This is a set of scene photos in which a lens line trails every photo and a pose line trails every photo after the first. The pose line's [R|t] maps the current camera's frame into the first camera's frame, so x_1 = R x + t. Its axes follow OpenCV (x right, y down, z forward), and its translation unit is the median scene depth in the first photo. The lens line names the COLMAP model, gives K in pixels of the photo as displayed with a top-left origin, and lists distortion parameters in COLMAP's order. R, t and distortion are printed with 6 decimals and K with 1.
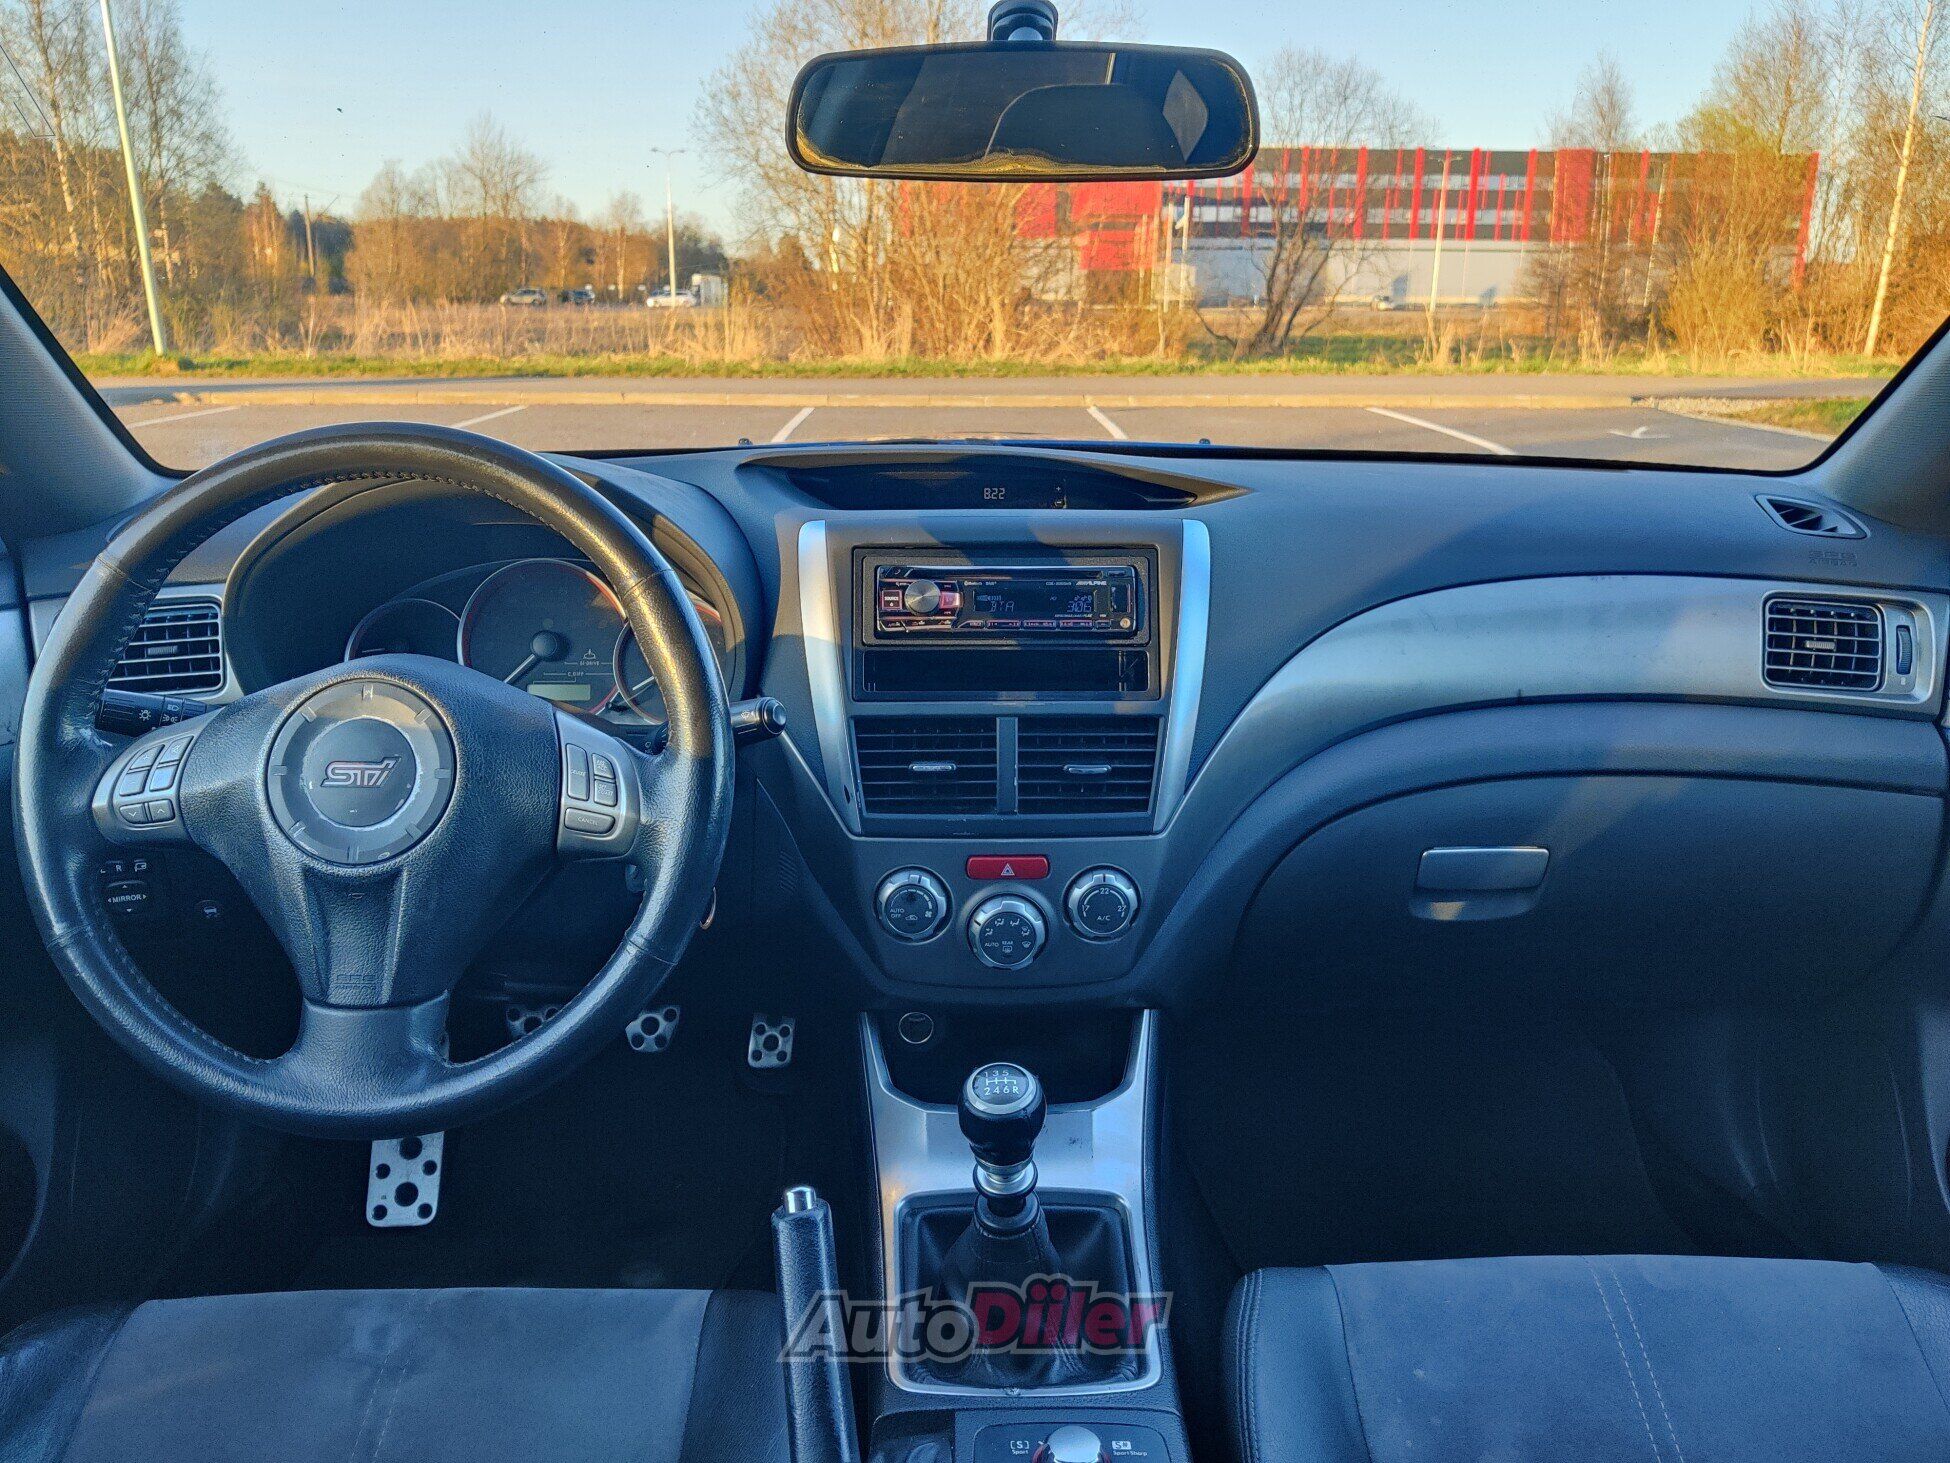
lens RADIAL K [[1531.9, 0, 975.0], [0, 1531.9, 731.5], [0, 0, 1]] dist [-0.061044, -0.001512]
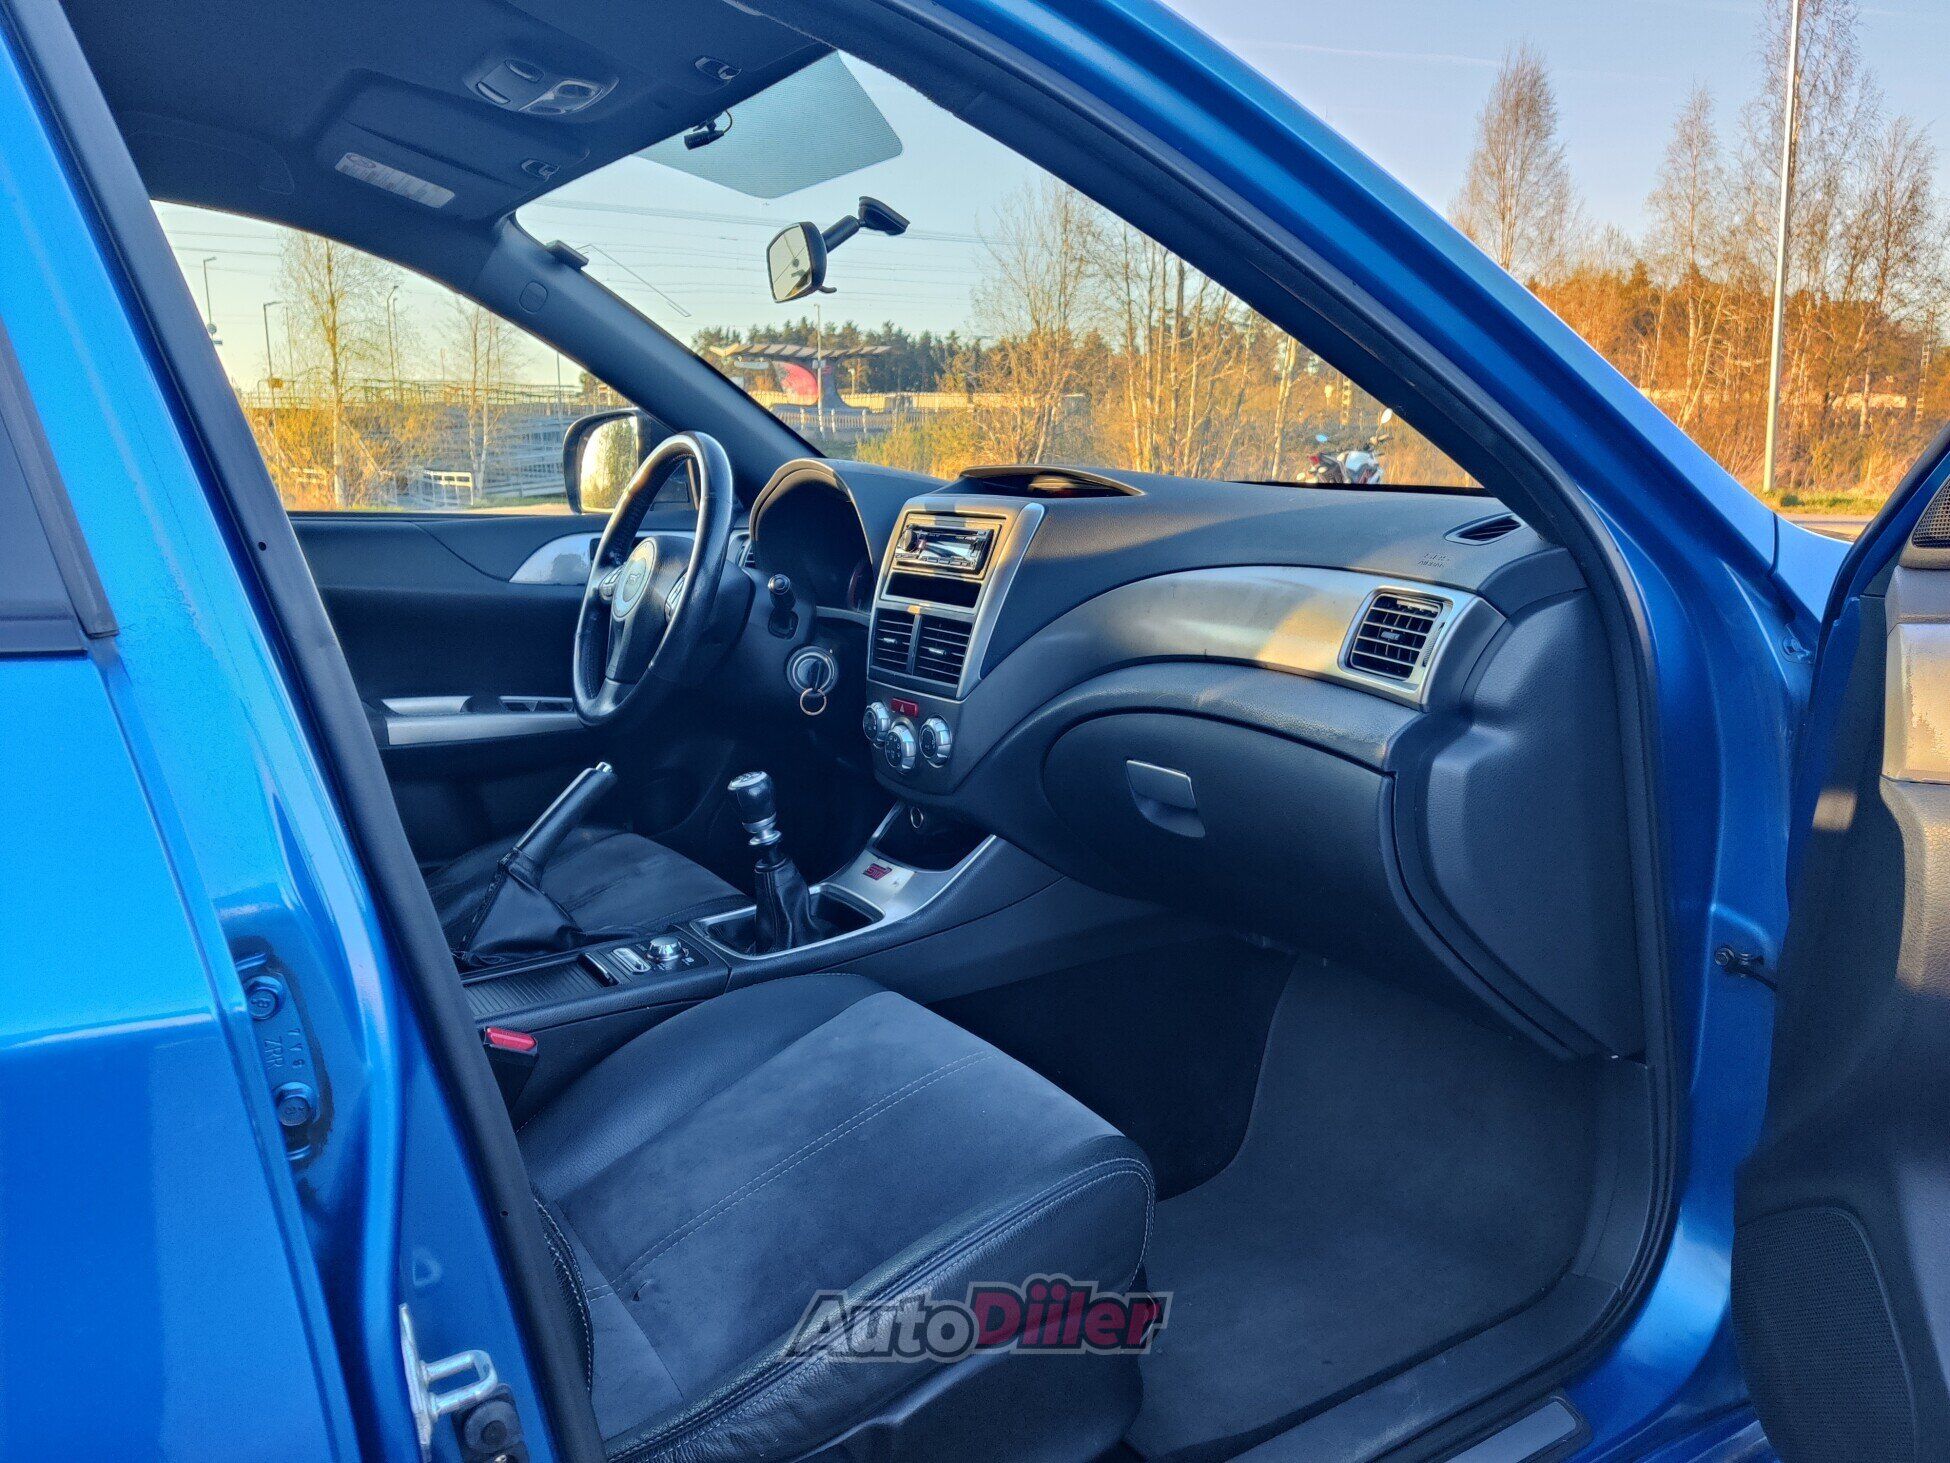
lens RADIAL K [[1531.9, 0, 975.0], [0, 1531.9, 731.5], [0, 0, 1]] dist [-0.061044, -0.001512]
pose [[0.517822, 0.147232, -0.842724, 1.349683], [-0.224518, 0.973938, 0.032199, 0.041681], [0.825501, 0.172533, 0.537383, 0.172716]]
